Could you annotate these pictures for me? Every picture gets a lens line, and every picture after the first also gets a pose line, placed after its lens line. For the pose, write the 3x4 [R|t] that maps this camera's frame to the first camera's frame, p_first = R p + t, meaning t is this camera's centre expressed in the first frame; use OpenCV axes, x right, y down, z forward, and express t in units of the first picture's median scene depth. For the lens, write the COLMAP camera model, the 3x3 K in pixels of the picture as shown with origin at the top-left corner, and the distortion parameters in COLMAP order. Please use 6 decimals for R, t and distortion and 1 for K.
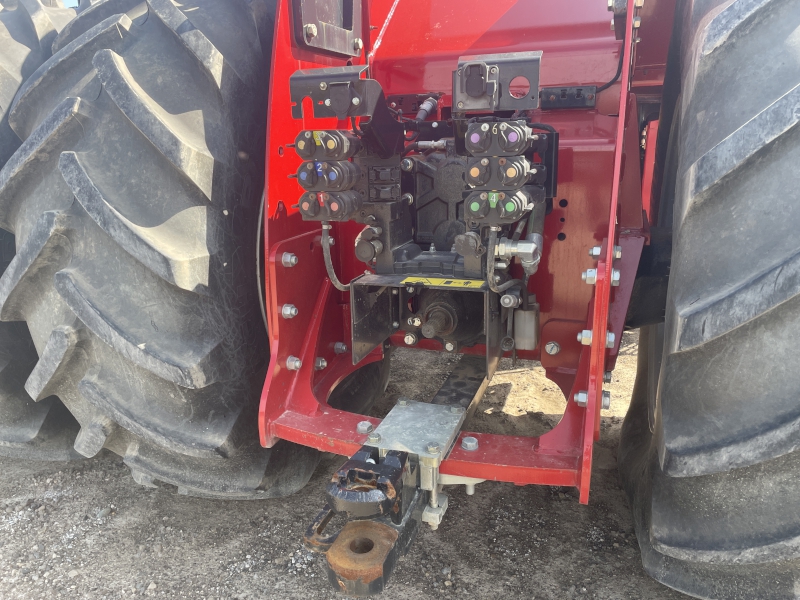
lens RADIAL K [[607.4, 0, 400.0], [0, 607.4, 300.0], [0, 0, 1]] dist [0.043489, -0.003181]
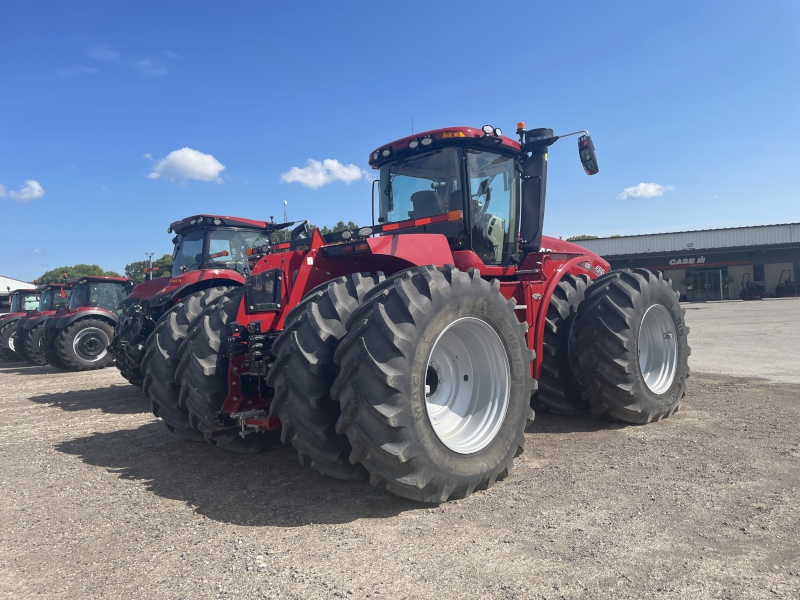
lens RADIAL K [[607.4, 0, 400.0], [0, 607.4, 300.0], [0, 0, 1]] dist [0.043489, -0.003181]
pose [[0.900813, -0.033476, -0.432915, 2.408511], [-0.072731, 0.971304, -0.226446, 0.301848], [0.428073, 0.235472, 0.872529, -1.943104]]
